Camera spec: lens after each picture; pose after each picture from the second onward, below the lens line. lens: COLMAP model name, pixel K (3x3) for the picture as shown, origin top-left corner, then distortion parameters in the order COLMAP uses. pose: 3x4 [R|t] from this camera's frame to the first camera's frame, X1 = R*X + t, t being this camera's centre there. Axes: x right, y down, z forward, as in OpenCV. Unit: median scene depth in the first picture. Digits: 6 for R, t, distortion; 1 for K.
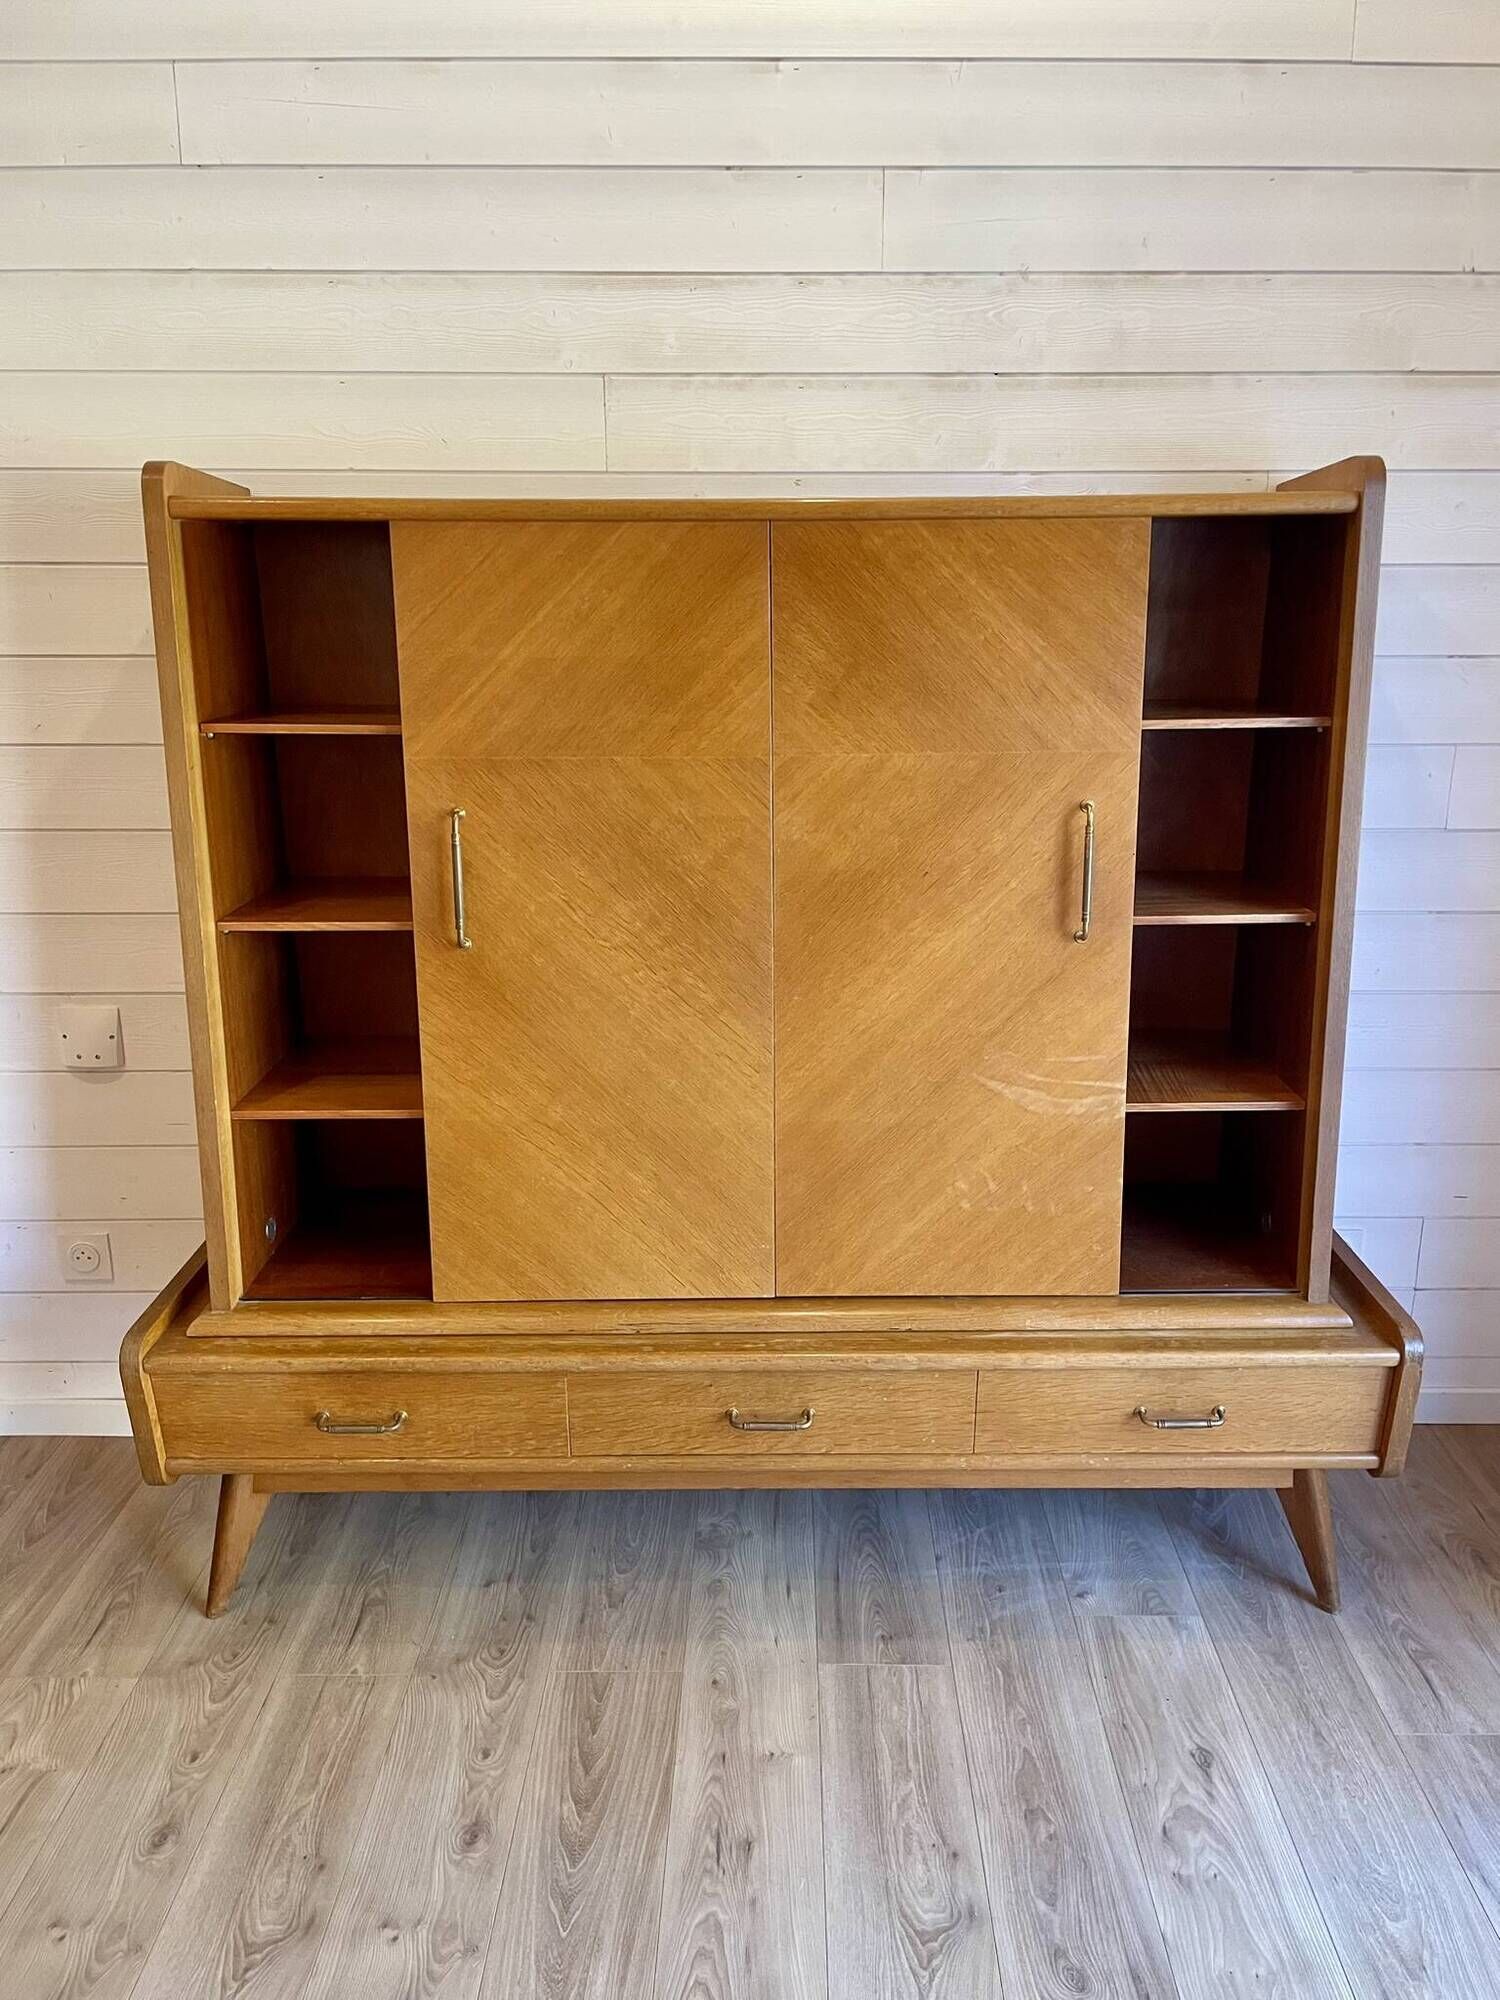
lens RADIAL K [[1514.9, 0, 768.2], [0, 1514.9, 1010.1], [0, 0, 1]] dist [0.073894, -0.098488]
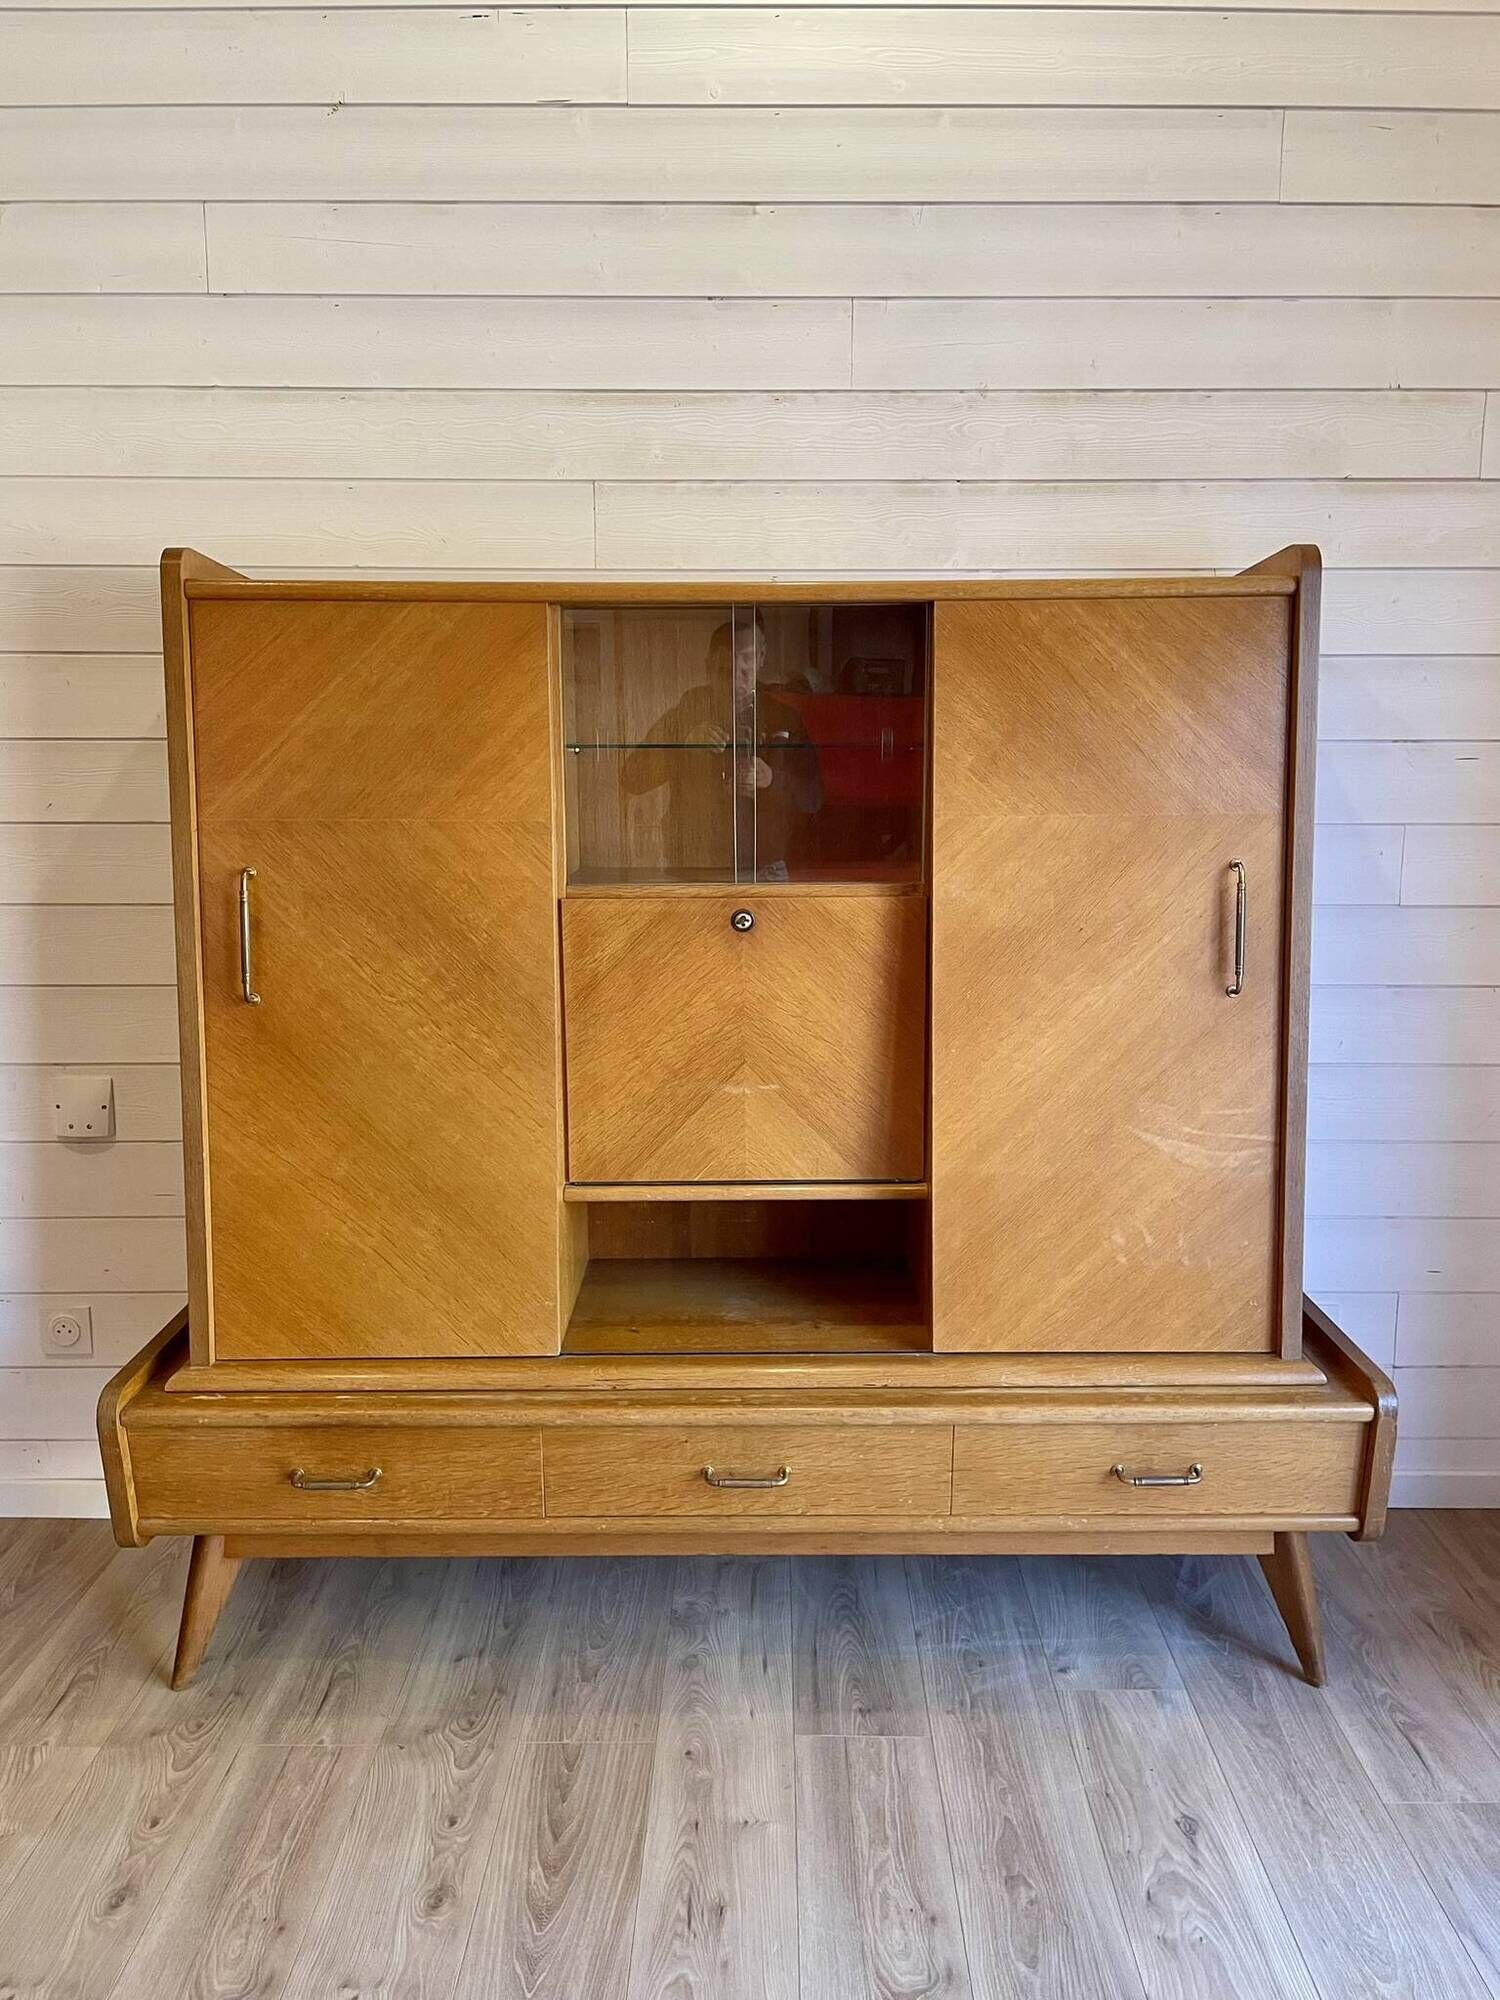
lens RADIAL K [[1514.9, 0, 754.3], [0, 1514.9, 993.6], [0, 0, 1]] dist [0.073894, -0.098488]
pose [[0.999998, 0.001361, -0.001688, 0.008065], [-0.001544, 0.993570, -0.113211, 0.067644], [0.001523, 0.113213, 0.993570, -0.027248]]
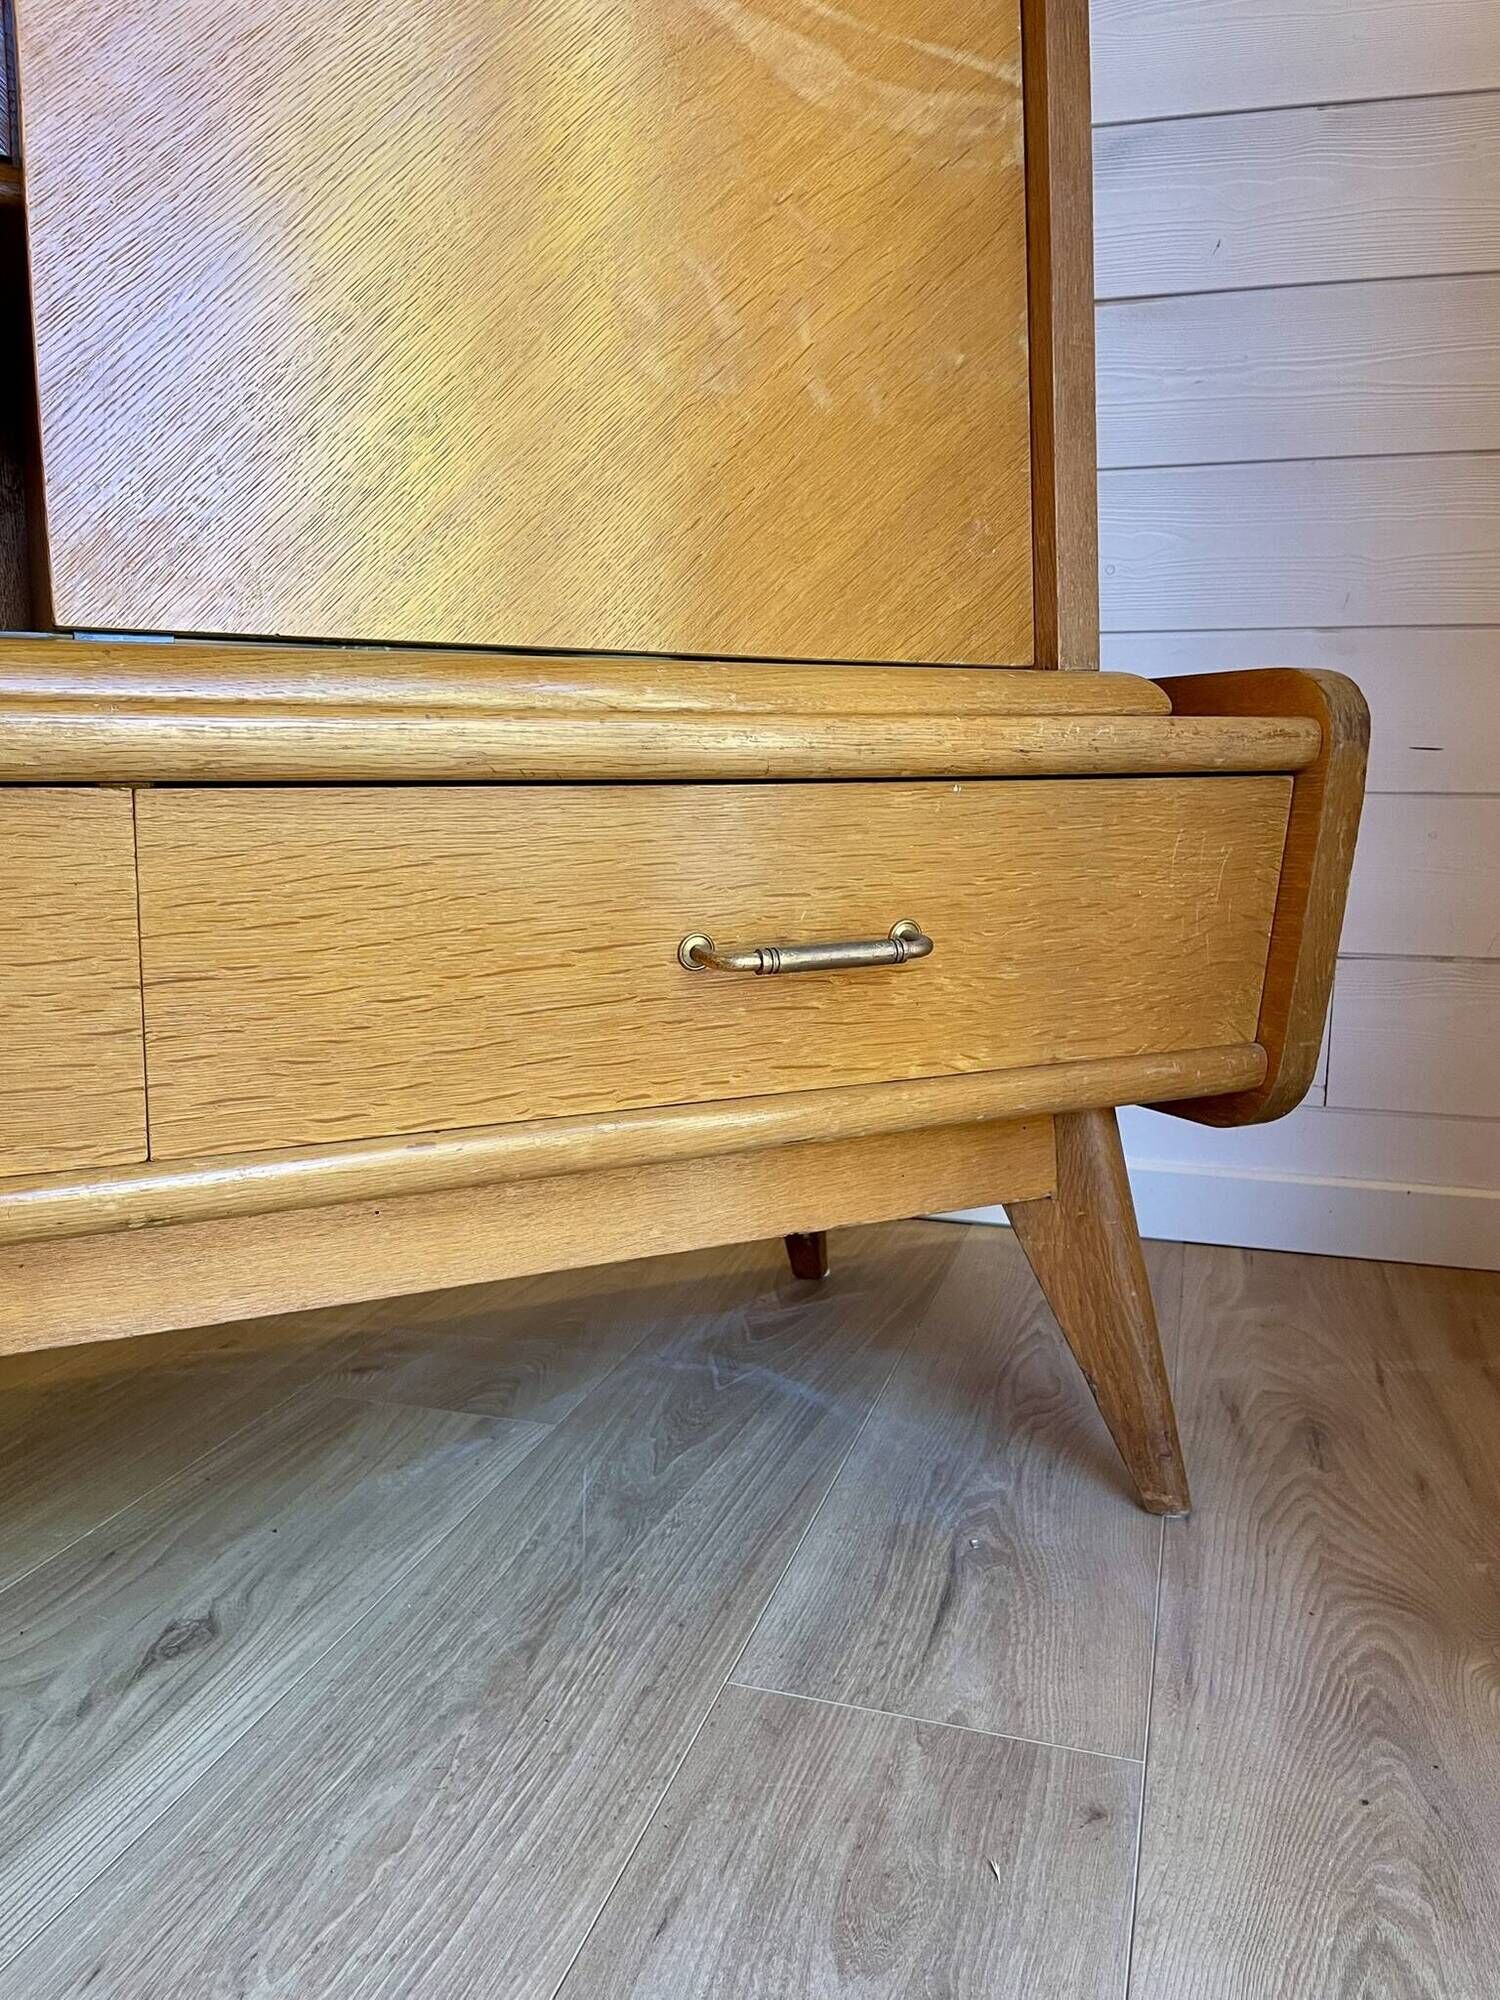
lens RADIAL K [[1514.9, 0, 744.9], [0, 1514.9, 1001.0], [0, 0, 1]] dist [0.073894, -0.098488]
pose [[0.957850, 0.050265, -0.282835, 0.476519], [-0.088213, 0.988469, -0.123072, 0.340670], [0.273388, 0.142834, 0.951240, 0.610386]]
